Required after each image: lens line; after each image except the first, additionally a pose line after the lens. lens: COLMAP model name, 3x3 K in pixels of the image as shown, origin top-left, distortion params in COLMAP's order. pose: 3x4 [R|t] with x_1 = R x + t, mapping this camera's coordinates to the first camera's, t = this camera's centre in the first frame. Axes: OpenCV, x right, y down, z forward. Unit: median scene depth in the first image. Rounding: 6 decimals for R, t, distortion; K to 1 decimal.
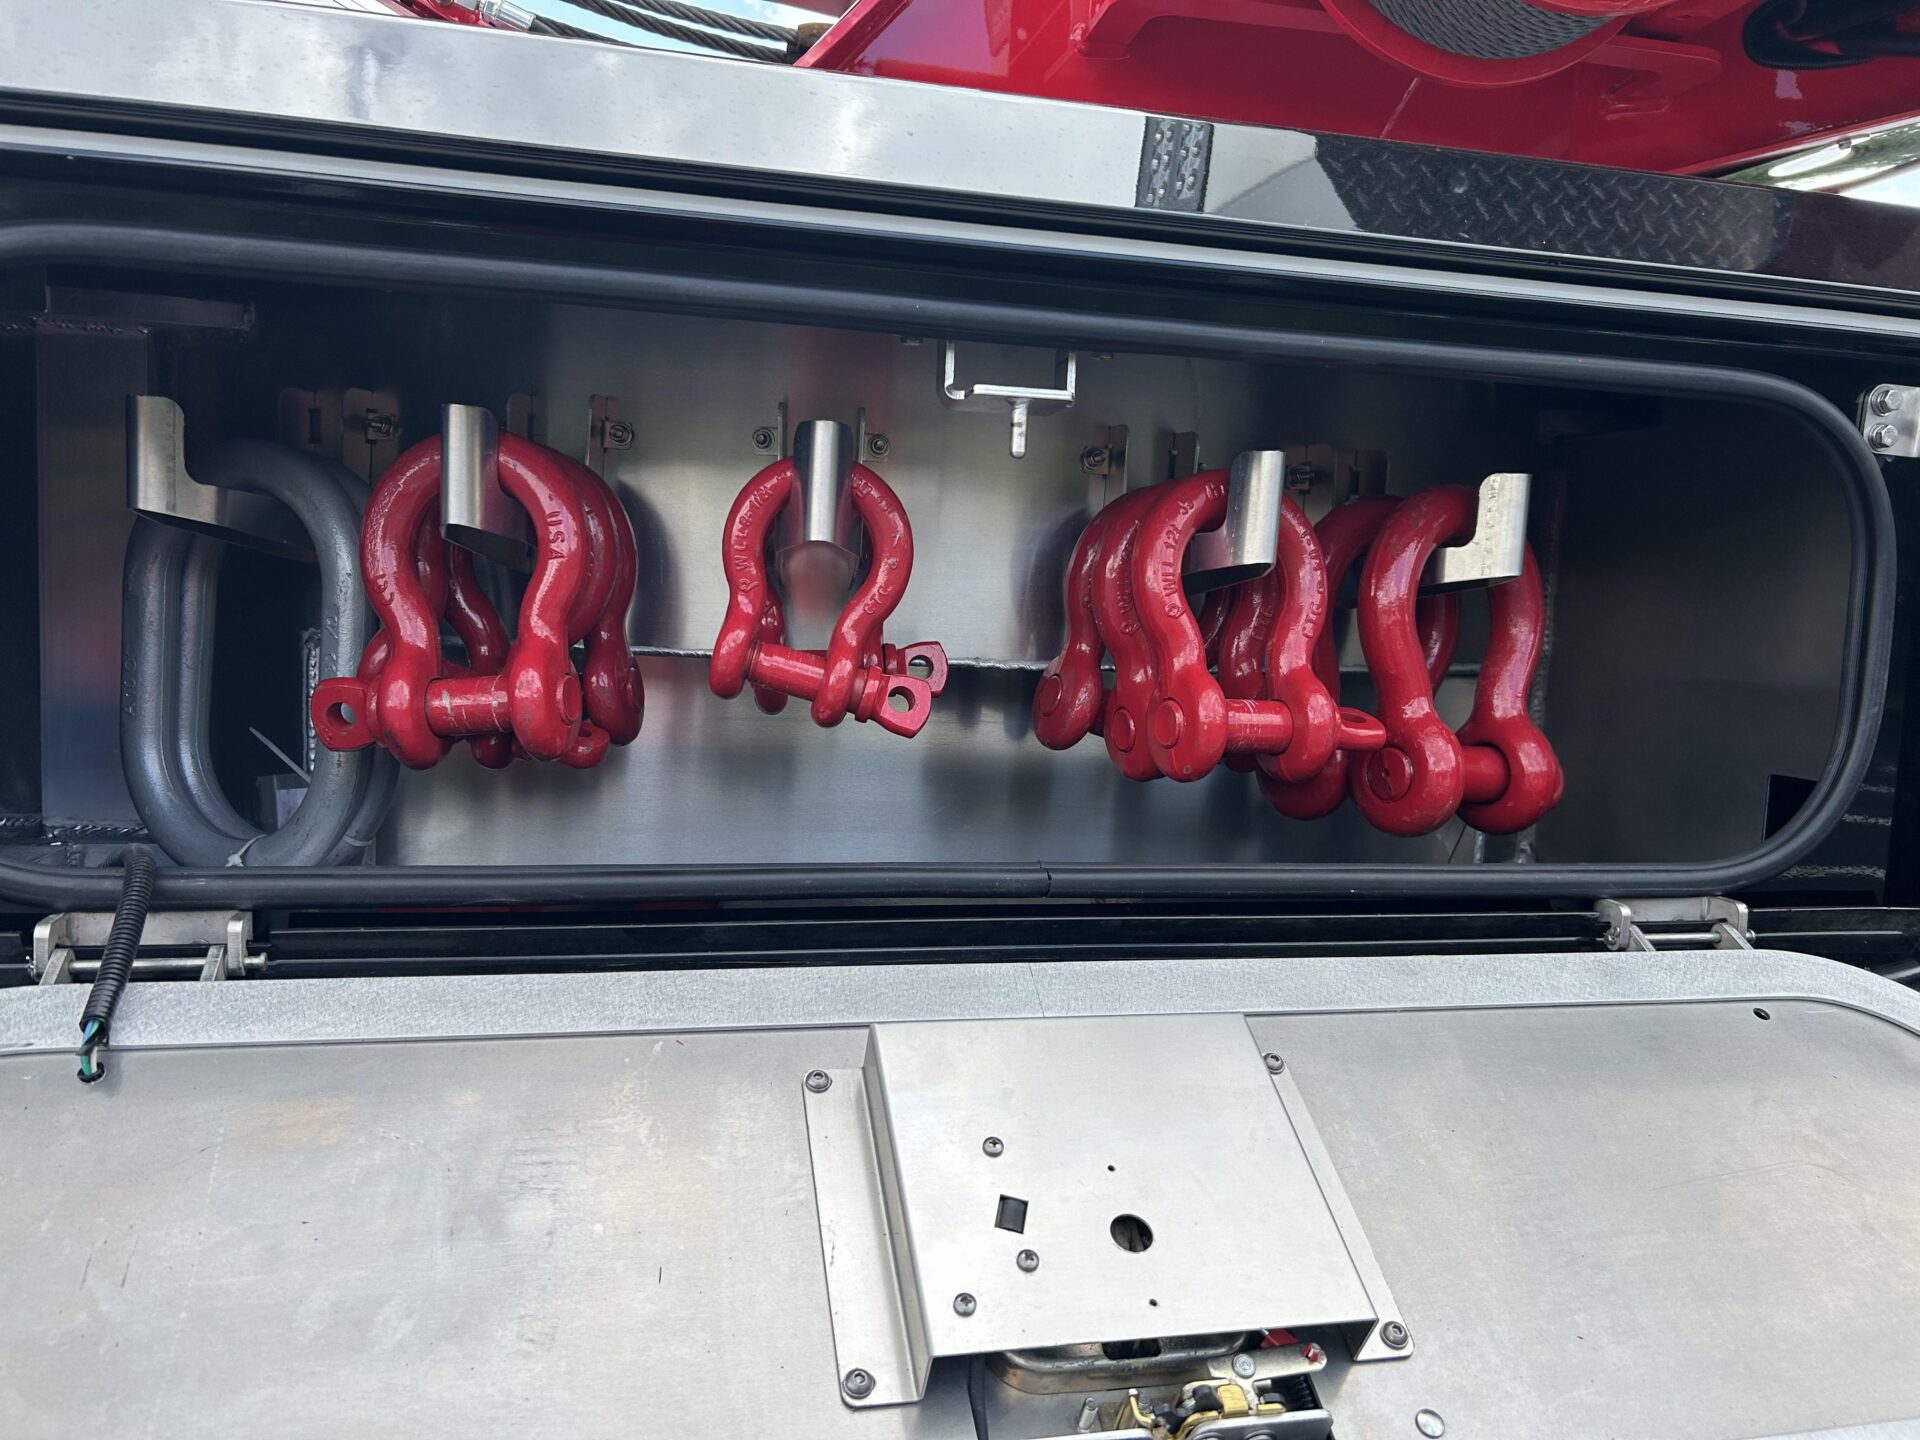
lens RADIAL K [[1458.2, 0, 959.9], [0, 1458.2, 727.3], [0, 0, 1]] dist [0.036681, -0.007959]
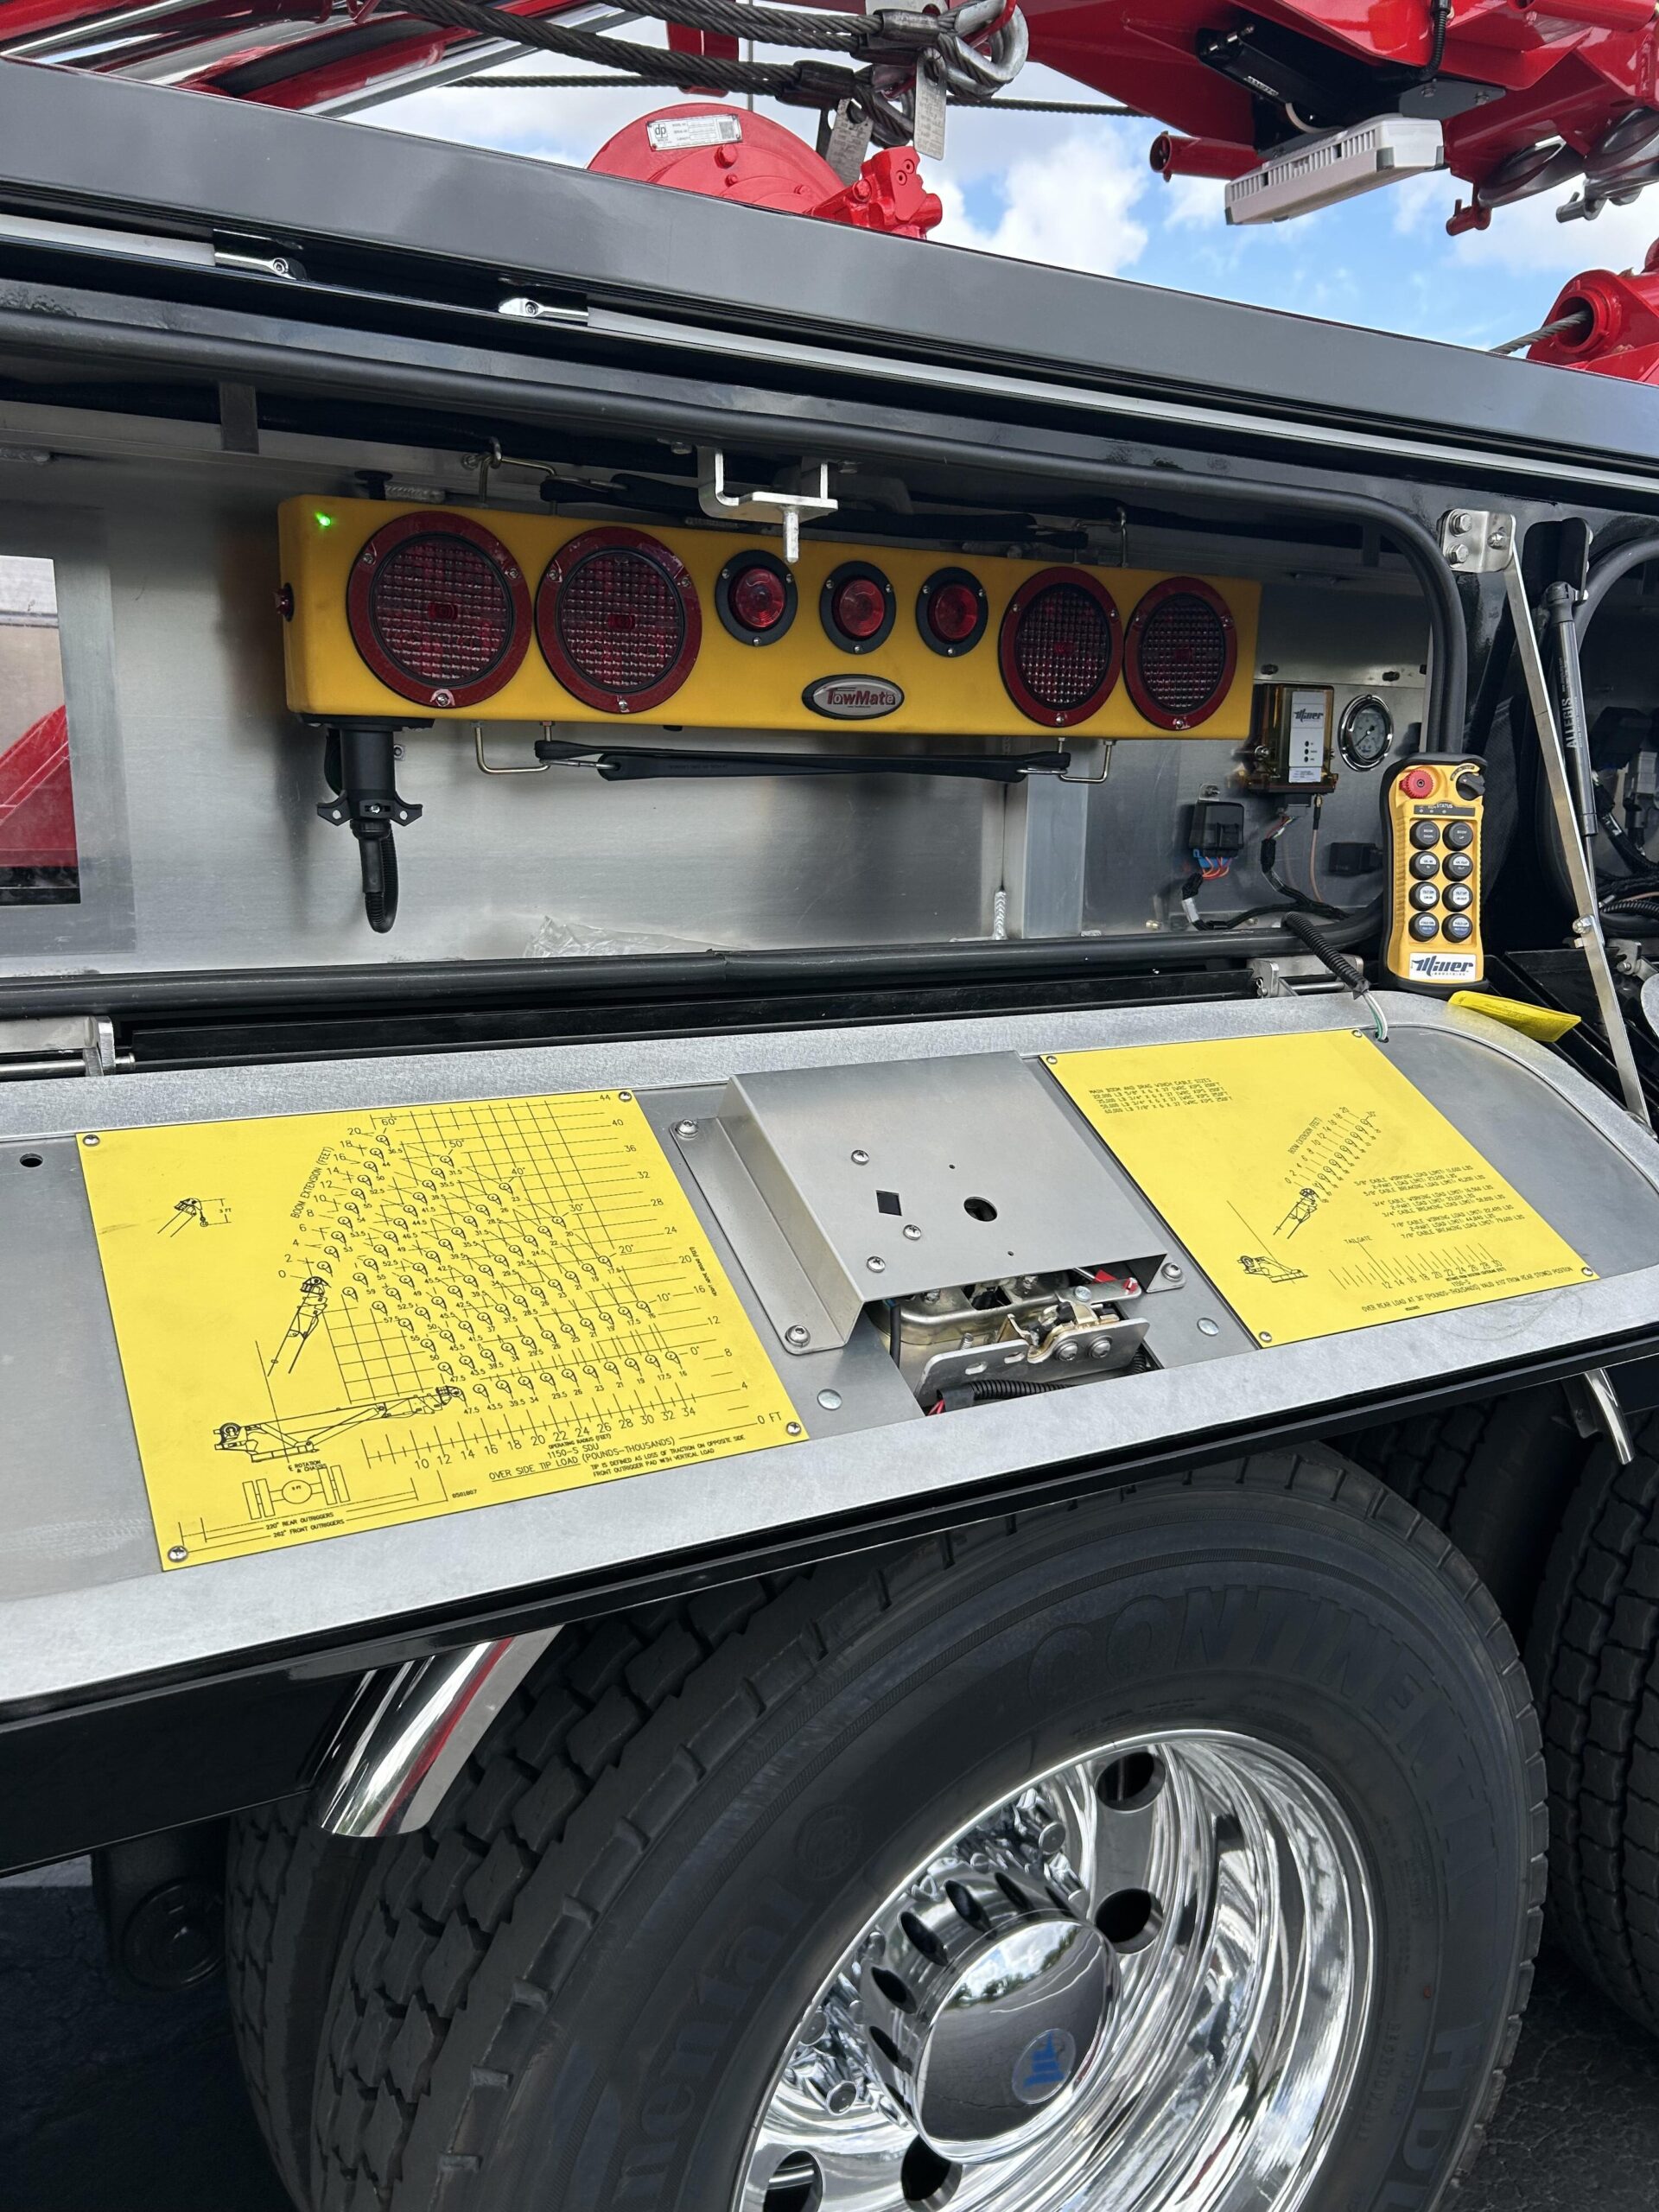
lens RADIAL K [[1680.0, 0, 832.0], [0, 1680.0, 1100.4], [0, 0, 1]] dist [0.036681, -0.007959]
pose [[0.962484, -0.076923, 0.260207, -0.323421], [0.048379, 0.992258, 0.114385, 0.077218], [-0.266991, -0.097506, 0.958753, -0.274782]]
